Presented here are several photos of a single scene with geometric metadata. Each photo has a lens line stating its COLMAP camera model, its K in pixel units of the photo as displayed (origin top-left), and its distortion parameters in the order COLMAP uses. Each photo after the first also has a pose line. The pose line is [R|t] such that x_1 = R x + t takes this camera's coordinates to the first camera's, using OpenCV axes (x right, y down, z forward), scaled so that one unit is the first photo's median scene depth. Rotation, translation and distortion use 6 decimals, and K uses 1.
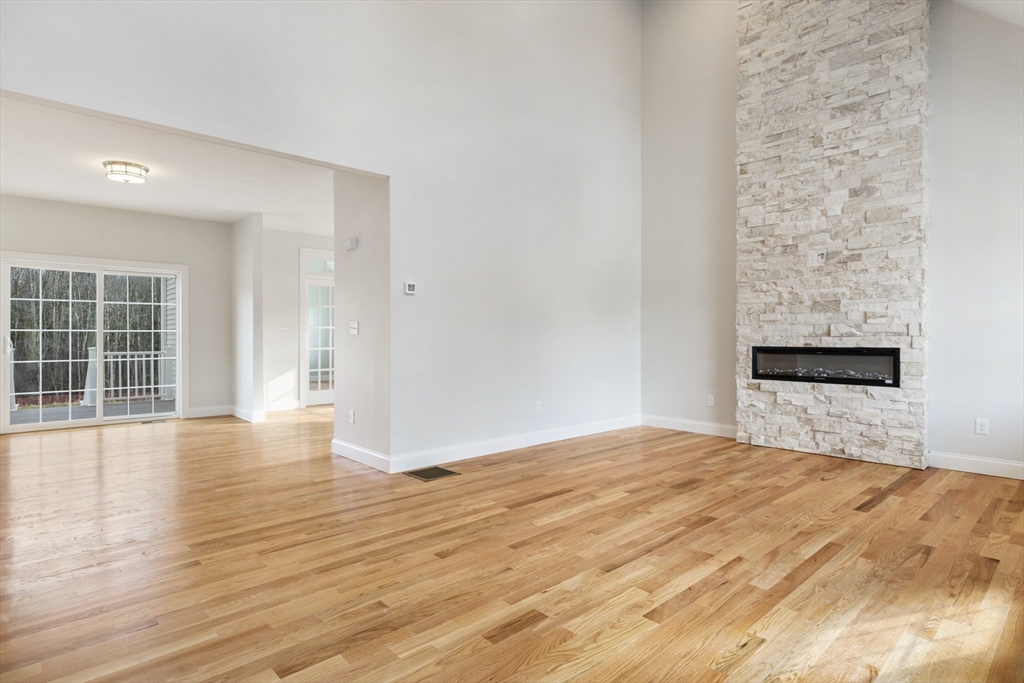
lens RADIAL K [[540.6, 0, 512.8], [0, 540.6, 336.3], [0, 0, 1]] dist [-0.000299, -0.001001]
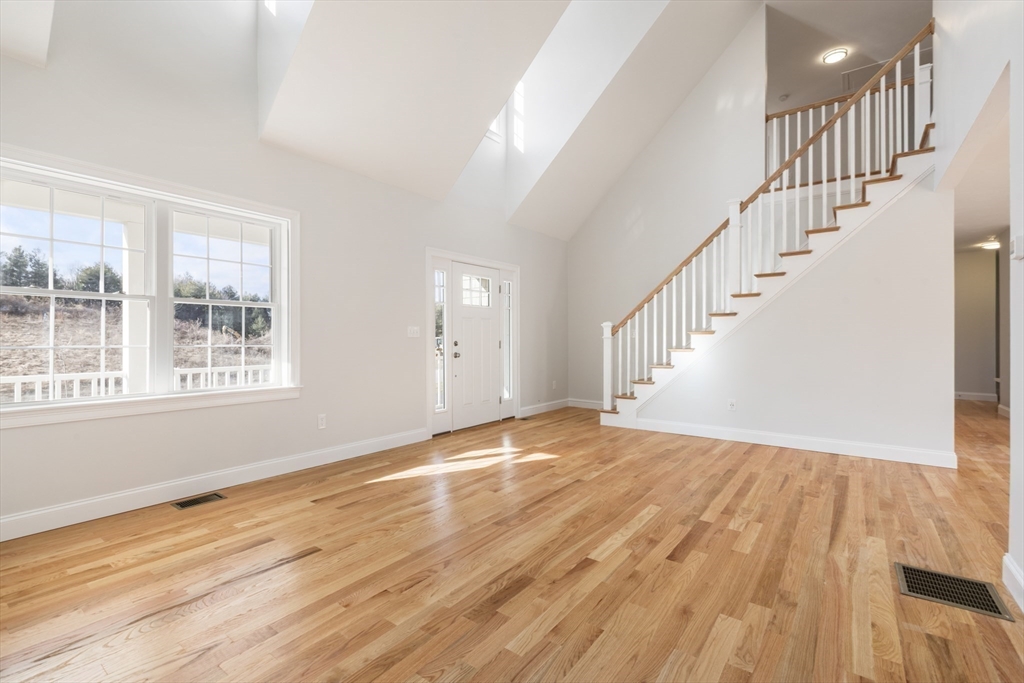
lens RADIAL K [[459.9, 0, 507.6], [0, 459.9, 335.9], [0, 0, 1]] dist [0.002135, -0.000099]
pose [[-0.984405, -0.001552, -0.175911, 0.367662], [-0.001570, 0.999999, -0.000040, -0.004823], [0.175911, 0.000237, -0.984406, 1.348151]]
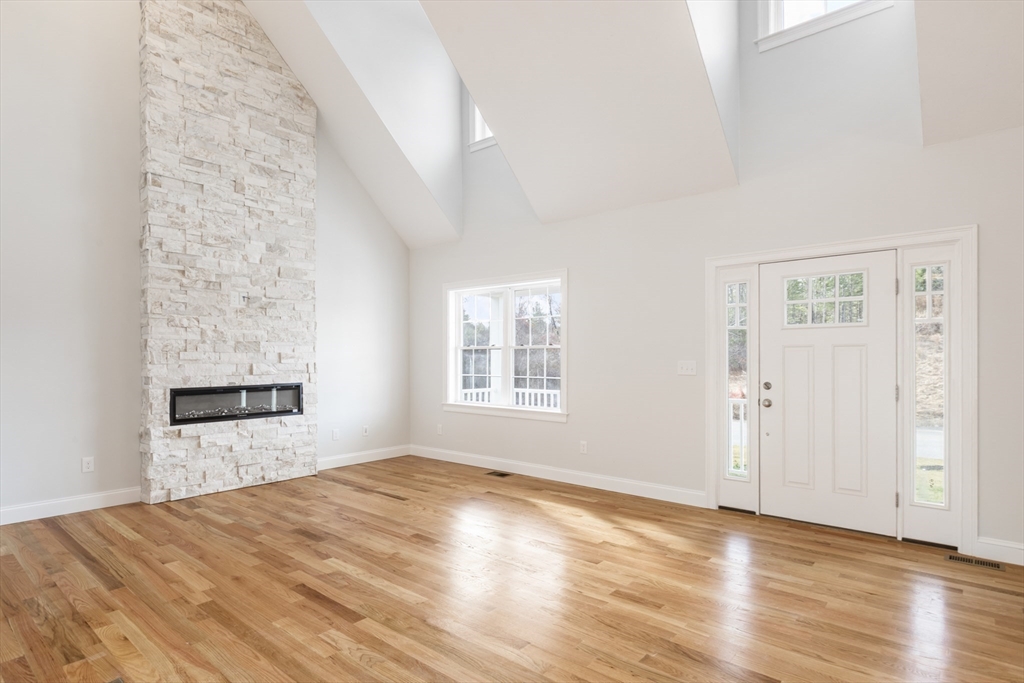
lens RADIAL K [[540.6, 0, 518.7], [0, 540.6, 360.3], [0, 0, 1]] dist [-0.000299, -0.001001]
pose [[-0.122818, -0.005985, 0.992411, -0.609890], [0.003888, 0.999971, 0.006512, -0.037775], [-0.992422, 0.004658, -0.122791, 0.677907]]
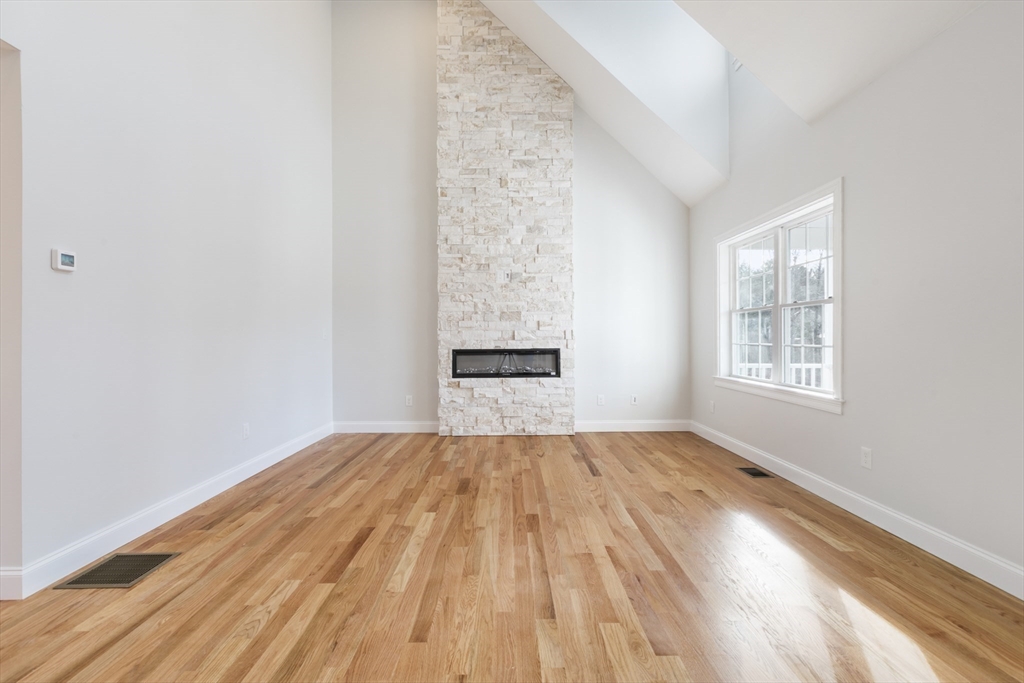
lens RADIAL K [[459.9, 0, 511.6], [0, 459.9, 334.5], [0, 0, 1]] dist [0.002135, -0.000099]
pose [[0.674529, 0.003453, 0.738241, -0.231119], [0.006947, 0.999915, -0.011024, -0.001147], [-0.738216, 0.012564, 0.674447, 0.316426]]
